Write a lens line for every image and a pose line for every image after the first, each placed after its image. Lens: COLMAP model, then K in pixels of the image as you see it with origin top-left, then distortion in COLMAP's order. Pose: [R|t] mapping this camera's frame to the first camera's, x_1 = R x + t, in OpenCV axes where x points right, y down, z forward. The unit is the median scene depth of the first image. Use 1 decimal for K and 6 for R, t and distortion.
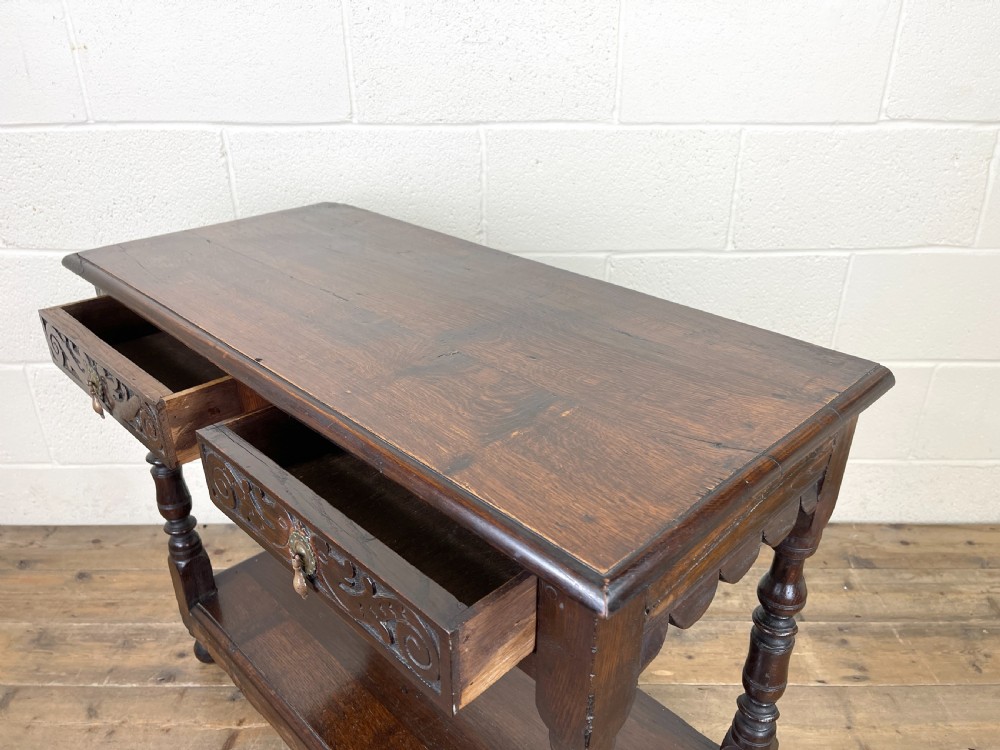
lens RADIAL K [[761.1, 0, 504.5], [0, 761.1, 380.4], [0, 0, 1]] dist [0.067726, -0.095339]
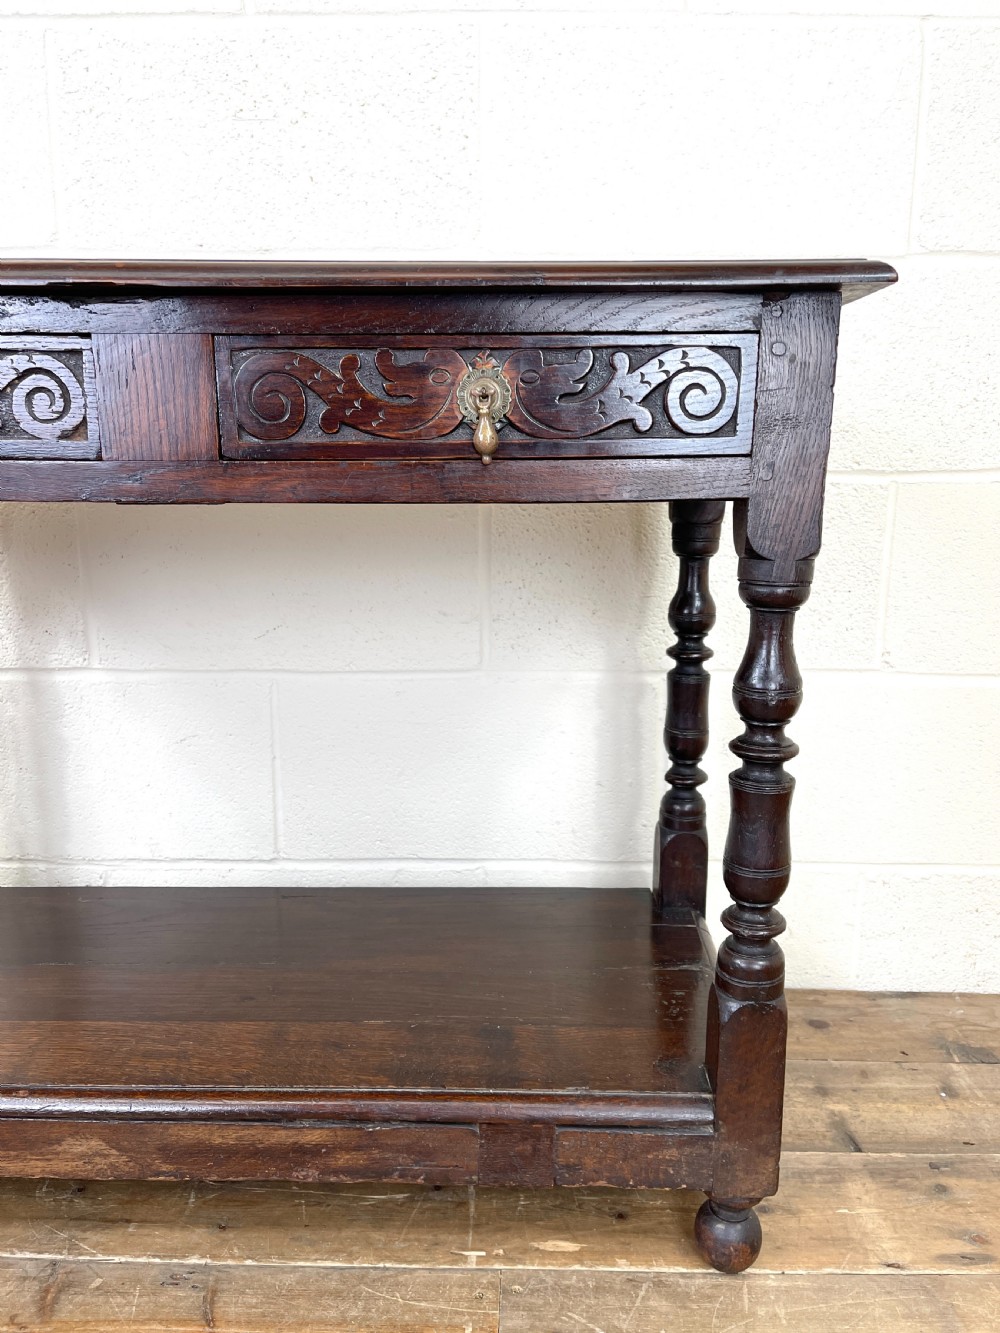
lens RADIAL K [[1014.5, 0, 504.1], [0, 1014.5, 670.7], [0, 0, 1]] dist [0.067726, -0.095339]
pose [[0.999870, 0.012390, -0.010348, 0.171319], [-0.014707, 0.963423, -0.267582, 0.205856], [0.006654, 0.267700, 0.963479, 0.292607]]
